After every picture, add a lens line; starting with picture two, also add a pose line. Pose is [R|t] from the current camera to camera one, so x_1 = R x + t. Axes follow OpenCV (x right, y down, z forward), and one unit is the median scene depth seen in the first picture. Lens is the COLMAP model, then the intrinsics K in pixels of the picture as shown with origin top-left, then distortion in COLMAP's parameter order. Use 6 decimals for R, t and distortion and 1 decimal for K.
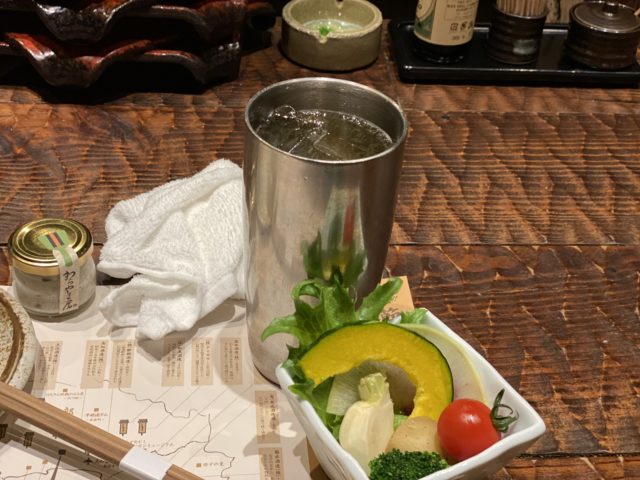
lens RADIAL K [[1000.9, 0, 305.2], [0, 1000.9, 223.0], [0, 0, 1]] dist [0.024329, 0.000000]
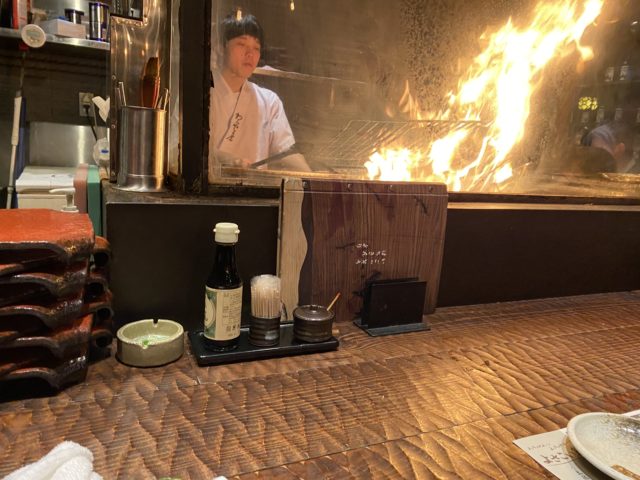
lens RADIAL K [[500.9, 0, 318.0], [0, 500.9, 241.4], [0, 0, 1]] dist [0.041407, -0.036496]
pose [[0.939705, -0.062337, 0.336256, 0.018090], [0.186696, 0.917313, -0.351685, -0.007837], [-0.286529, 0.393257, 0.873642, 0.181284]]
